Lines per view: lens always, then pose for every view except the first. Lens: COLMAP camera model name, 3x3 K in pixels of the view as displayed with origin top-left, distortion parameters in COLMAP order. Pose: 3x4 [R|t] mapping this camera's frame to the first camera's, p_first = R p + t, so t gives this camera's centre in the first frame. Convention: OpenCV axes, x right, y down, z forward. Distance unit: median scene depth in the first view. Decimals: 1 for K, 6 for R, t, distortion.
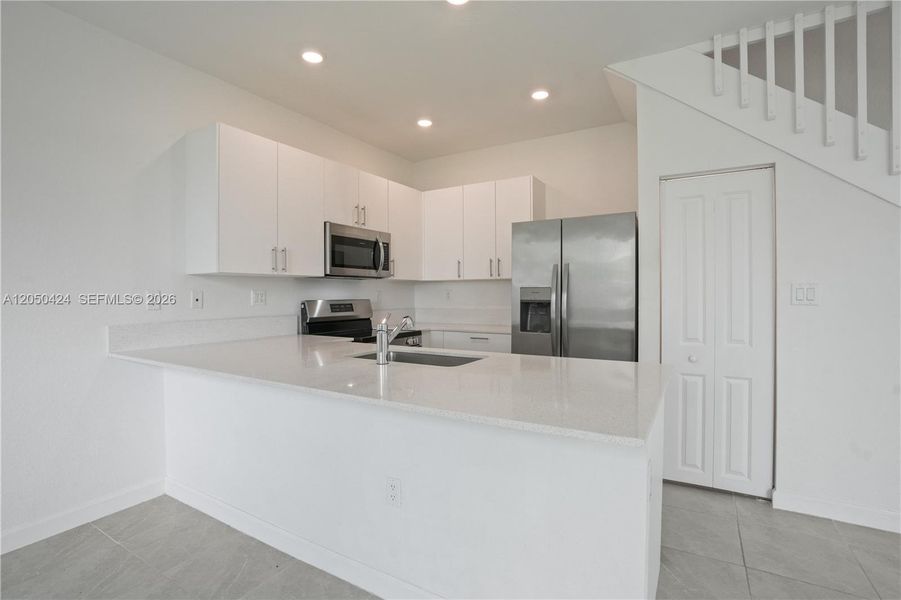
lens RADIAL K [[429.0, 0, 452.1], [0, 429.0, 294.0], [0, 0, 1]] dist [-0.054743, 0.026438]
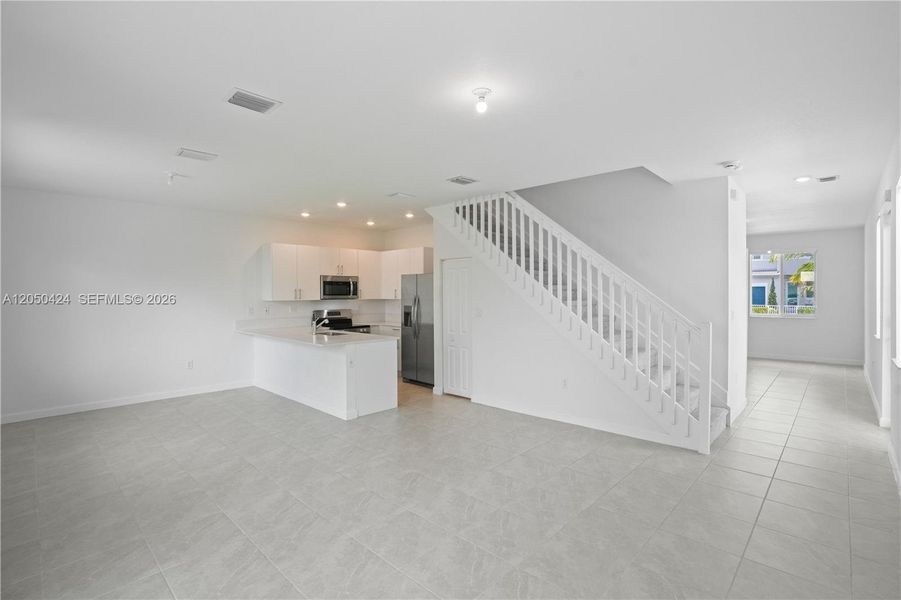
lens RADIAL K [[429.0, 0, 452.1], [0, 429.0, 294.0], [0, 0, 1]] dist [-0.054743, 0.026438]
pose [[0.971001, 0.000648, -0.239076, 0.868140], [0.000228, 0.999993, 0.003634, -0.077034], [0.239076, -0.003583, 0.970994, -0.963816]]
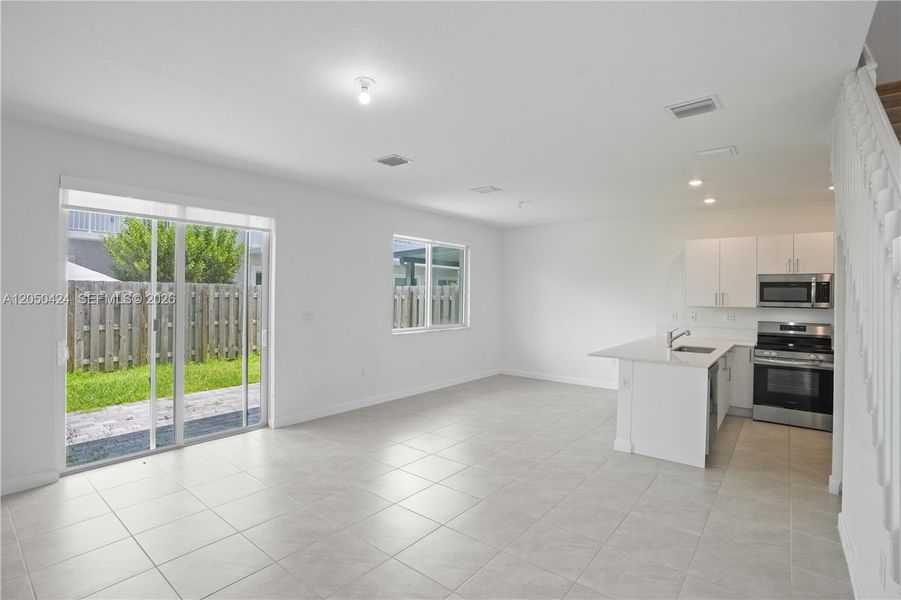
lens RADIAL K [[429.0, 0, 452.1], [0, 429.0, 294.0], [0, 0, 1]] dist [-0.054743, 0.026438]
pose [[-0.153368, 0.004326, -0.988160, 1.432558], [-0.010305, 0.999929, 0.005977, -0.087784], [0.988115, 0.011100, -0.153313, 0.077624]]
